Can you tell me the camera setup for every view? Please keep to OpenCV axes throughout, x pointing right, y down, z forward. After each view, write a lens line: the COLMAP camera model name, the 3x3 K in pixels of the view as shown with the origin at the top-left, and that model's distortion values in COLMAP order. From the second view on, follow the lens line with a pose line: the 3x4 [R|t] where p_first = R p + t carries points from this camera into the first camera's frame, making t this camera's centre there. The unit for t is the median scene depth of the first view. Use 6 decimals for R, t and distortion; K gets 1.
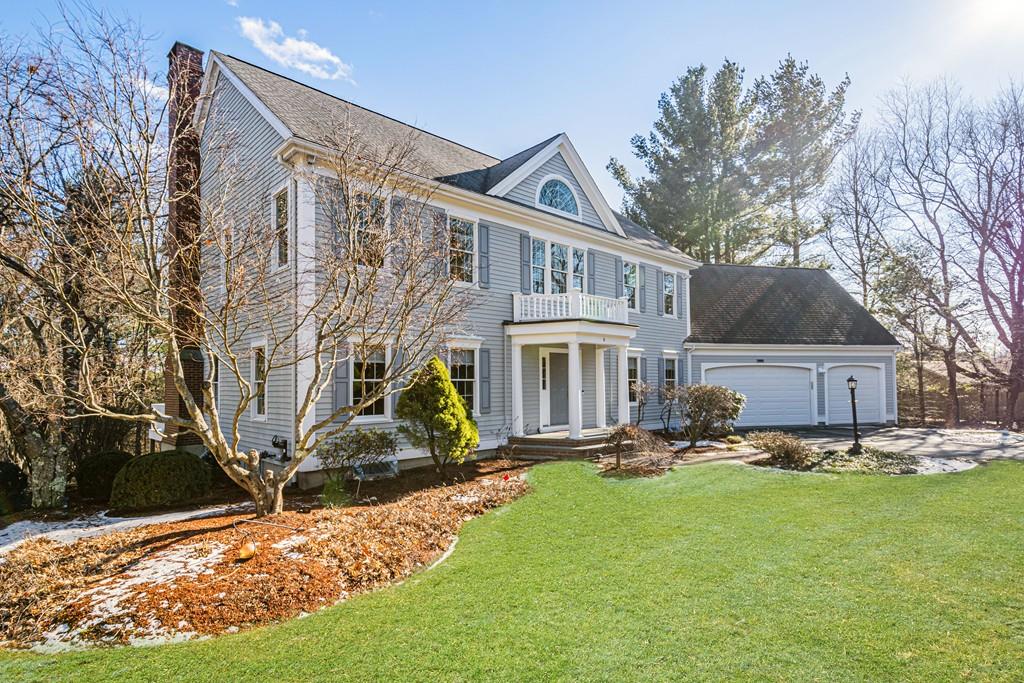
lens RADIAL K [[528.1, 0, 510.7], [0, 528.1, 379.0], [0, 0, 1]] dist [-0.000792, -0.000133]
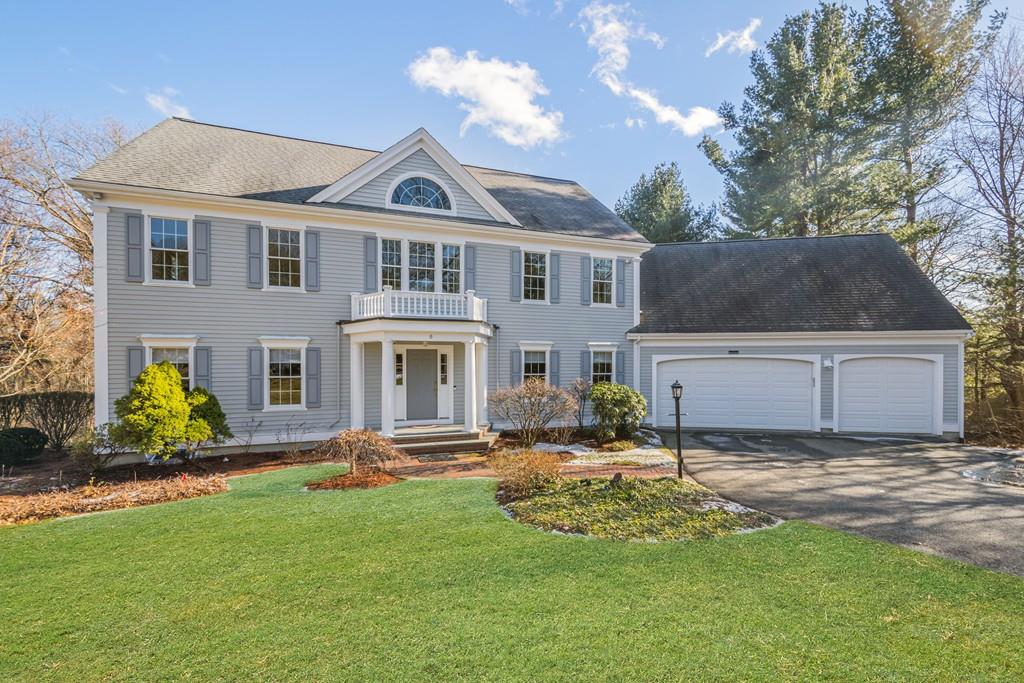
lens RADIAL K [[458.3, 0, 515.2], [0, 458.3, 368.4], [0, 0, 1]] dist [0.003874, 0.000336]
pose [[0.926879, 0.014801, -0.375069, 0.532749], [-0.005609, 0.999657, 0.025588, -0.032185], [0.375319, -0.021613, 0.926644, 0.224400]]
